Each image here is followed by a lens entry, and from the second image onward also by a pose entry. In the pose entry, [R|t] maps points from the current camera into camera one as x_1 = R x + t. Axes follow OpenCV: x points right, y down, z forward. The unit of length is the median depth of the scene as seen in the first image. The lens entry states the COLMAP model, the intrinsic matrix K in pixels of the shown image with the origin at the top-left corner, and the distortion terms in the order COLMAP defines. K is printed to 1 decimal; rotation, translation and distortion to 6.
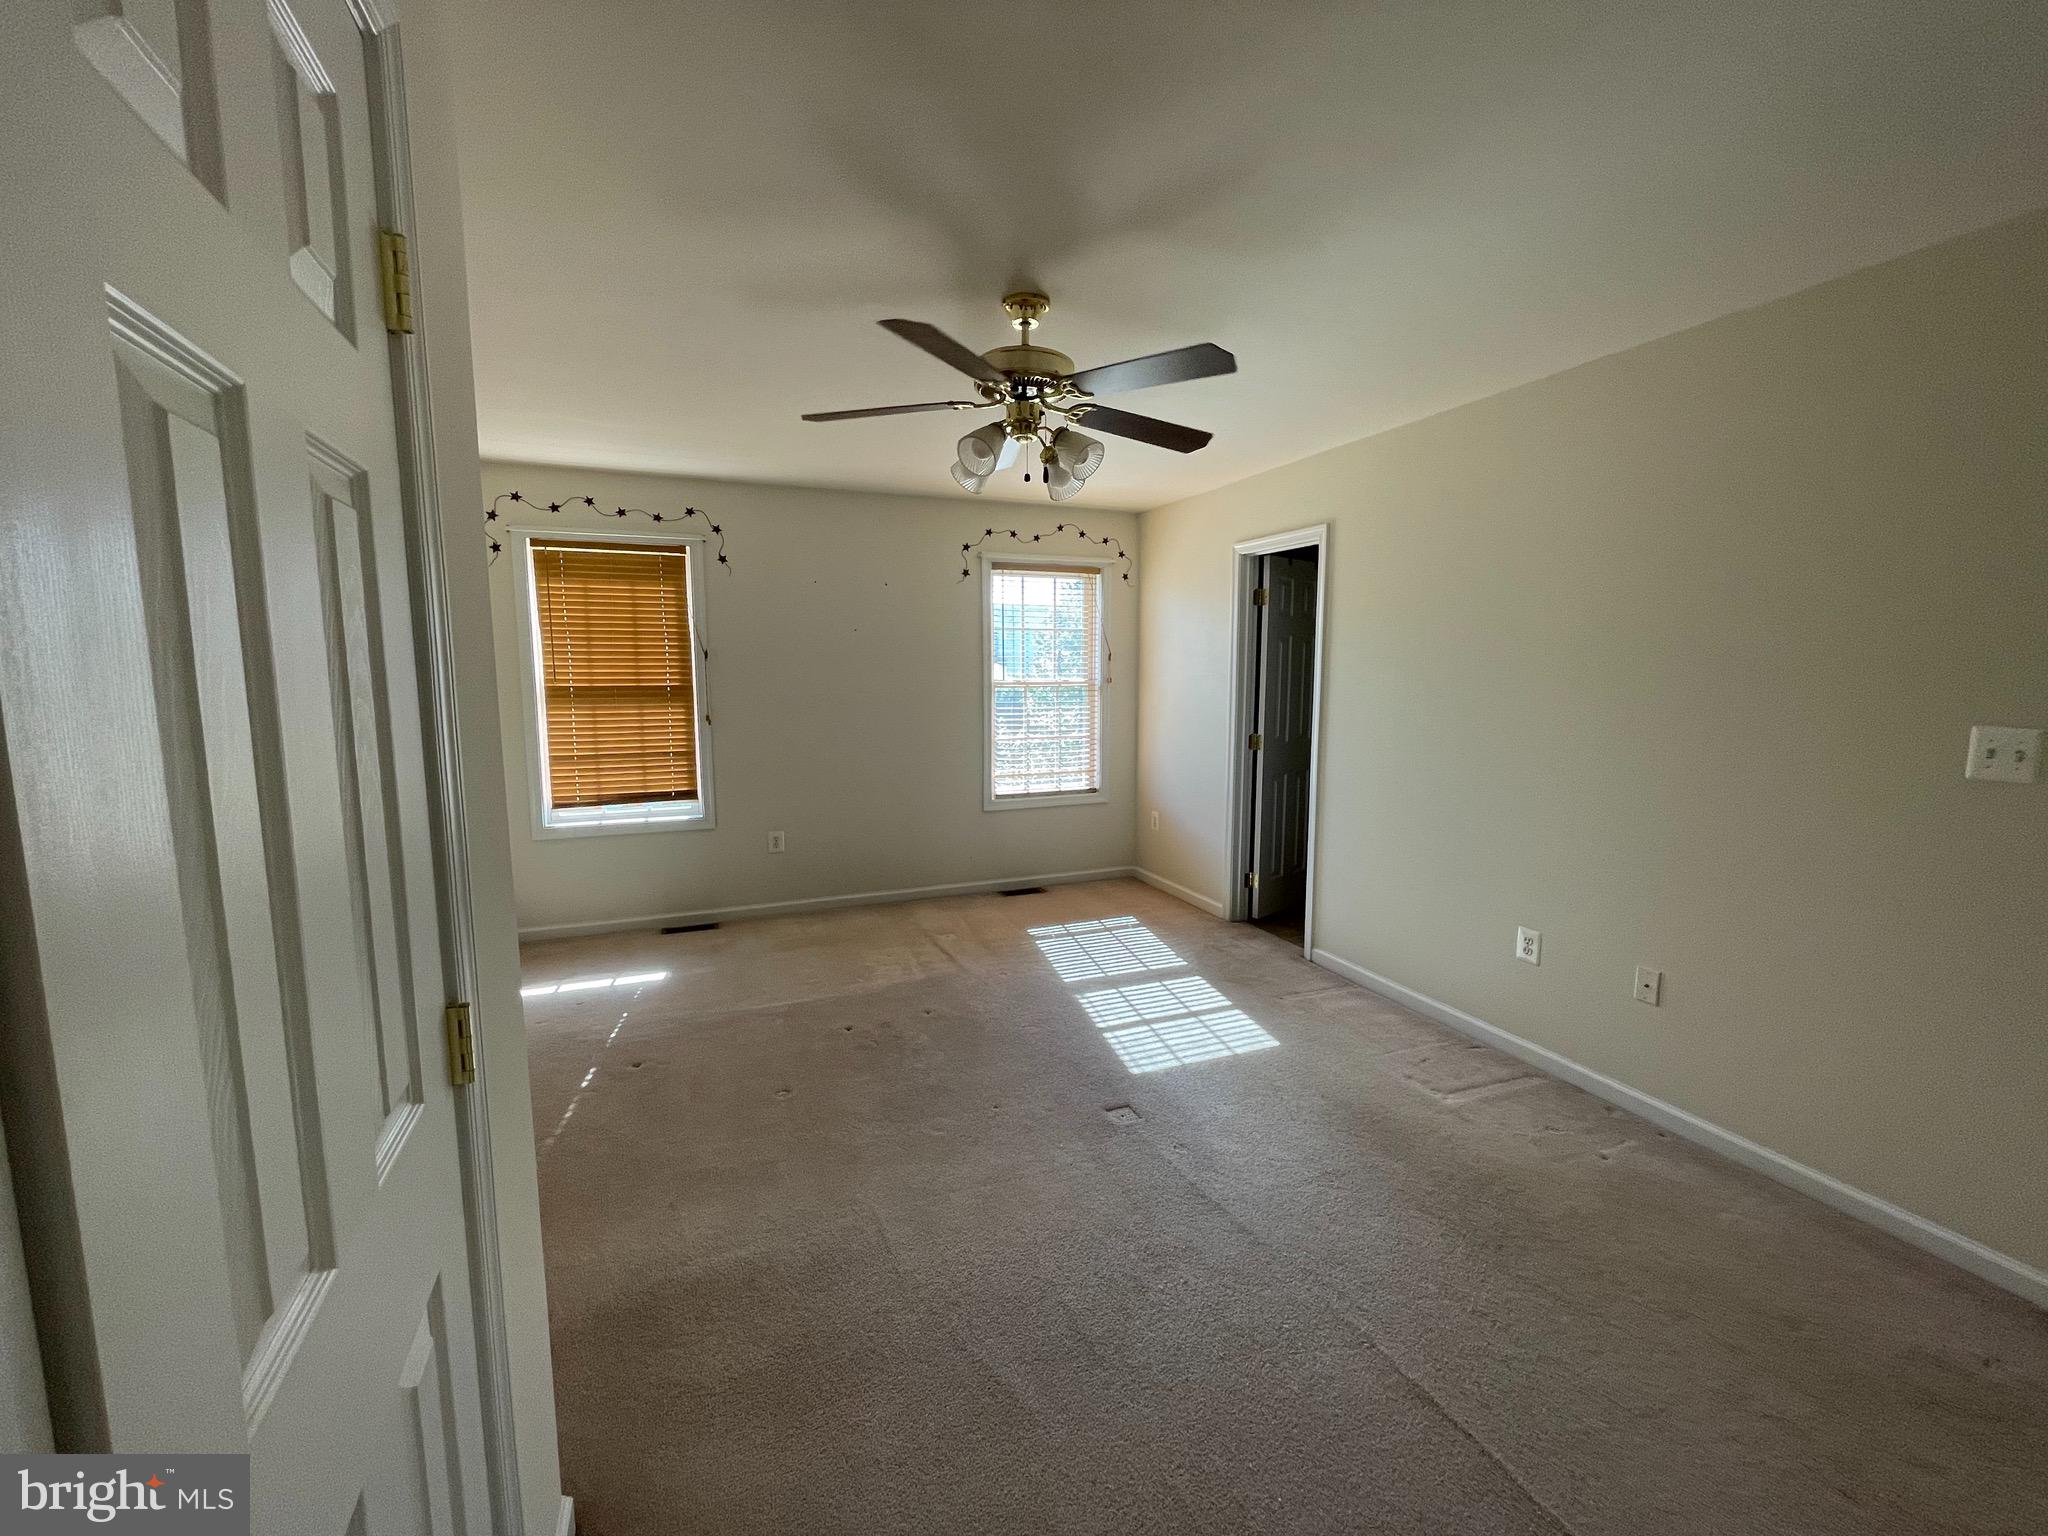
lens RADIAL K [[823.4, 0, 1024.0], [0, 823.4, 768.0], [0, 0, 1]] dist [-0.000576, -0.000094]
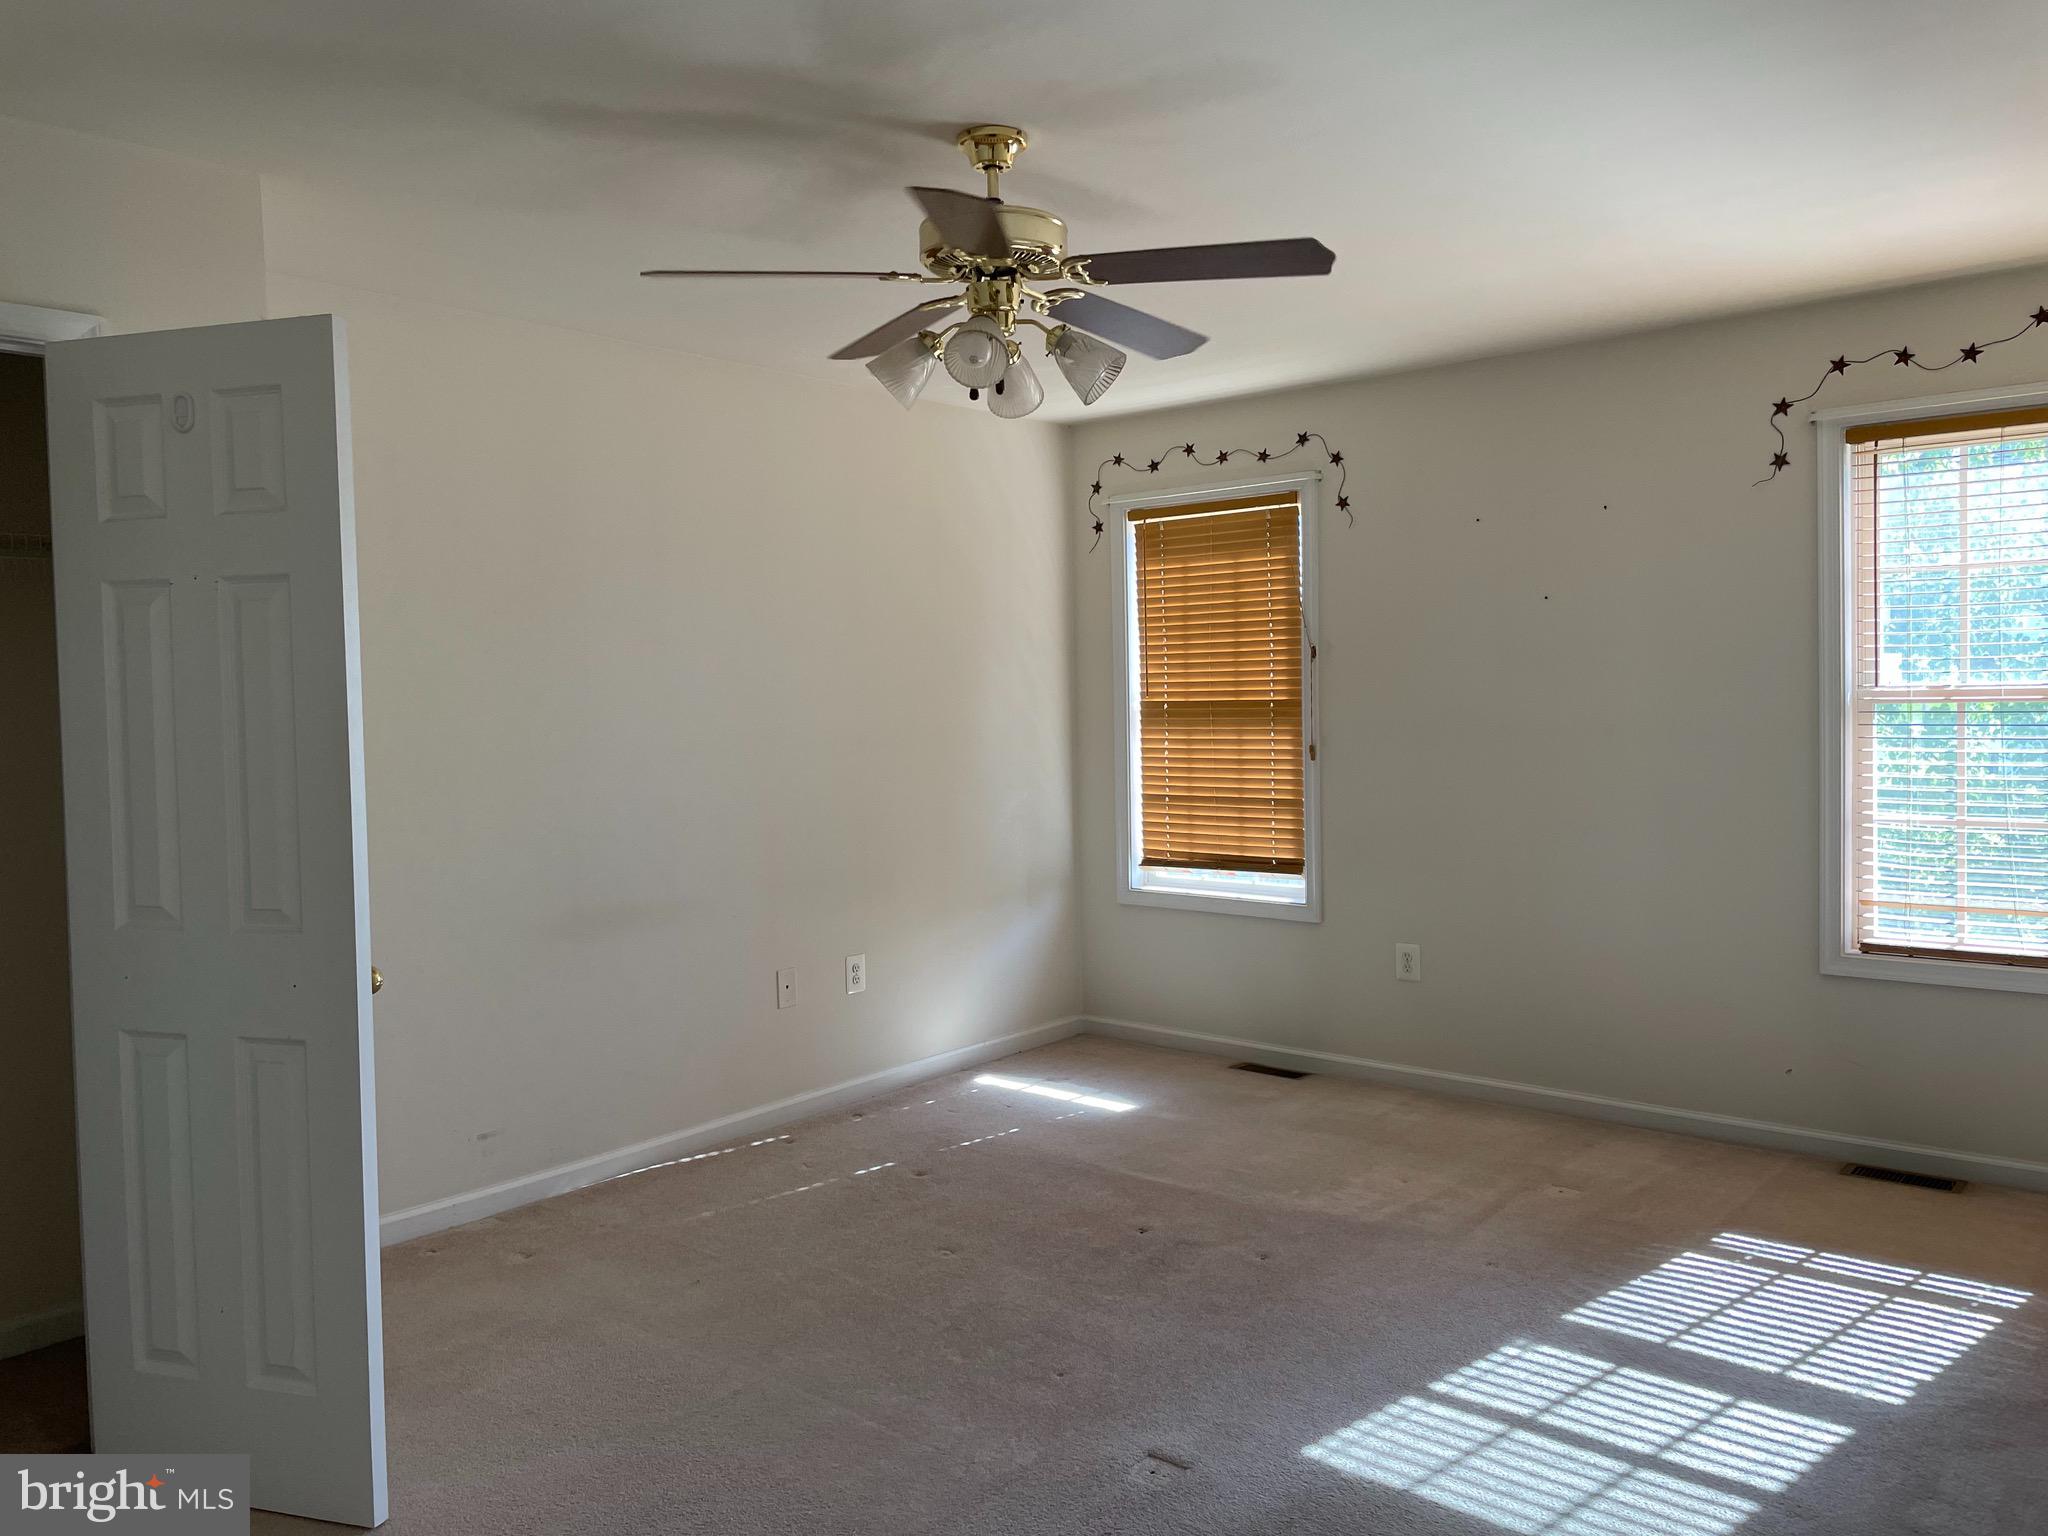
lens RADIAL K [[1546.1, 0, 1014.0], [0, 1546.1, 759.2], [0, 0, 1]] dist [0.070311, -0.093731]
pose [[0.455964, 0.031477, -0.889442, 0.618940], [-0.086817, 0.996181, -0.009251, -0.022981], [0.885754, 0.081436, 0.456955, 0.248037]]
